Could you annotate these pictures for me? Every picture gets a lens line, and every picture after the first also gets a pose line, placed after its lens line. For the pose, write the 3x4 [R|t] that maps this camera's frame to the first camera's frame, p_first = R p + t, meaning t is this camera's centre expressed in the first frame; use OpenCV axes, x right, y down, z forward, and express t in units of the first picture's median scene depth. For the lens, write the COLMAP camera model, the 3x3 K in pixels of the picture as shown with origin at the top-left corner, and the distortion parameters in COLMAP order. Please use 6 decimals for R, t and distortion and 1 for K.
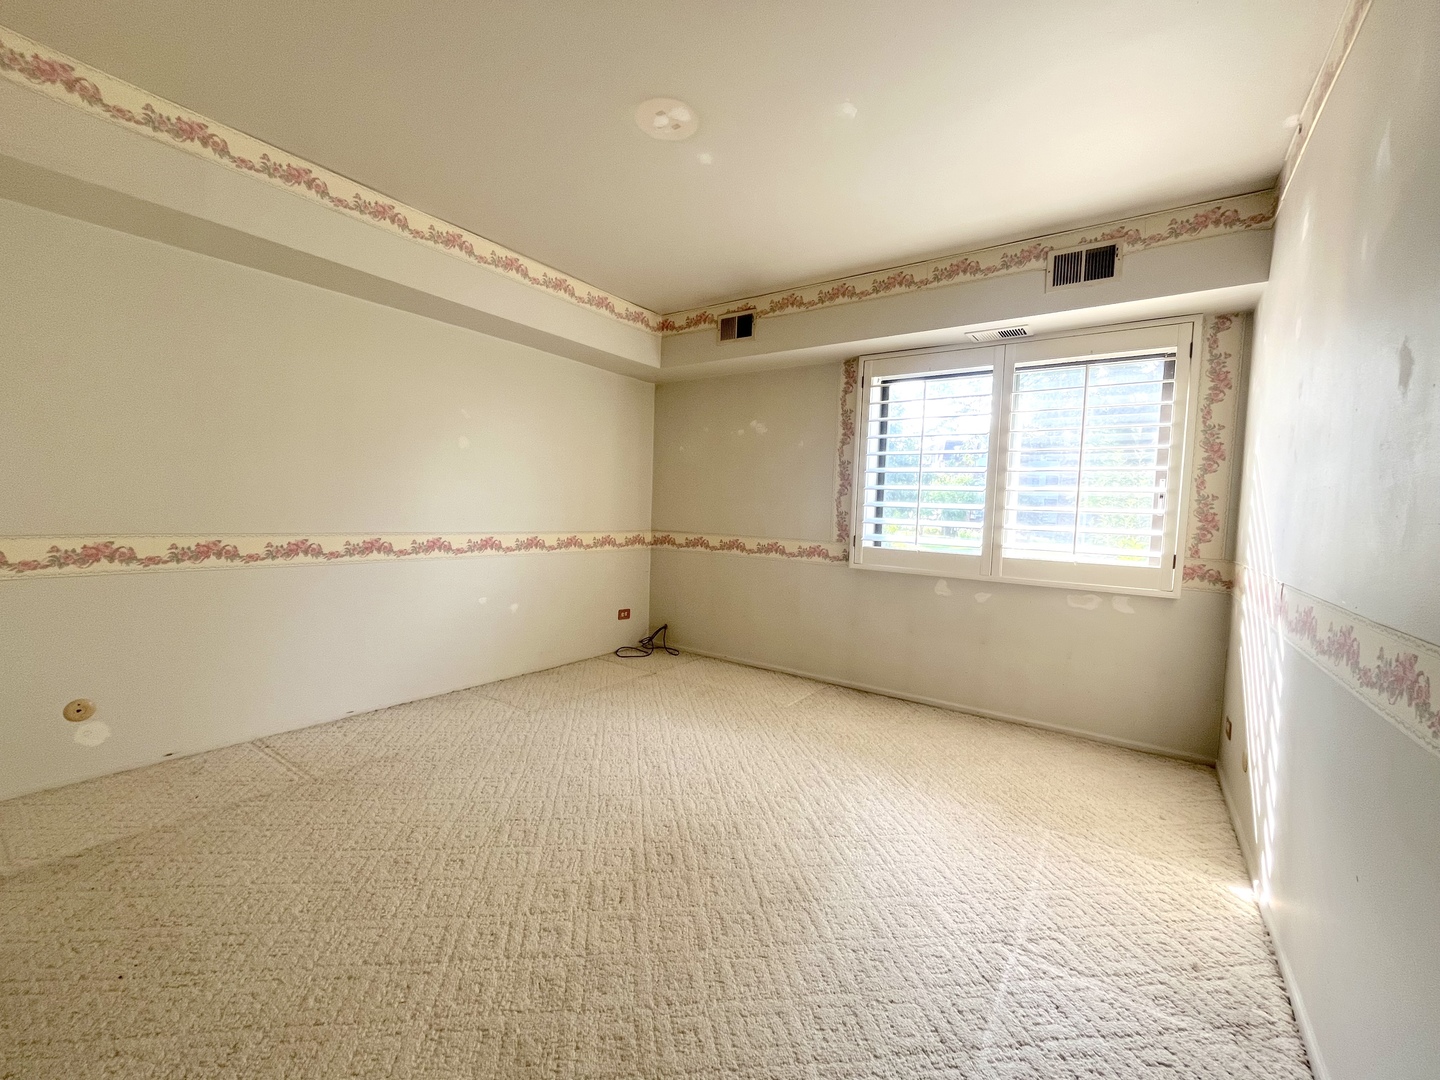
lens RADIAL K [[580.3, 0, 720.0], [0, 580.3, 540.0], [0, 0, 1]] dist [-0.000639, 0.000046]
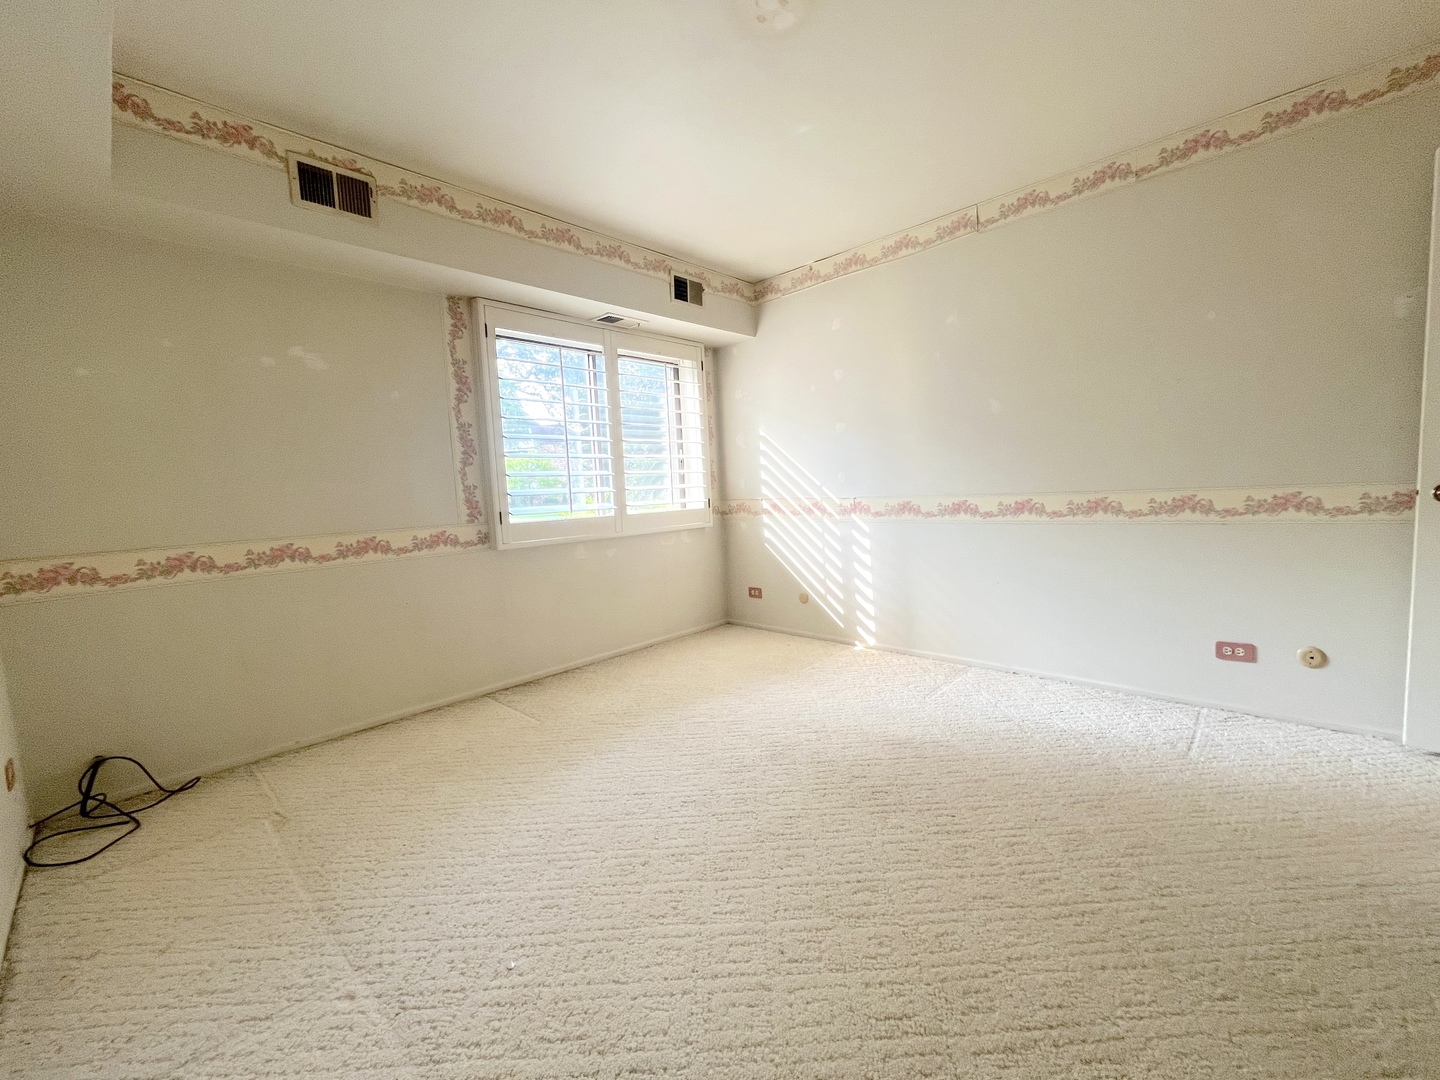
lens RADIAL K [[589.2, 0, 720.0], [0, 589.2, 540.0], [0, 0, 1]] dist [-0.001620, -0.000079]
pose [[0.149868, -0.136258, 0.979272, -0.629471], [0.098074, 0.987622, 0.122410, -0.045199], [-0.983830, 0.077695, 0.161376, 0.592612]]
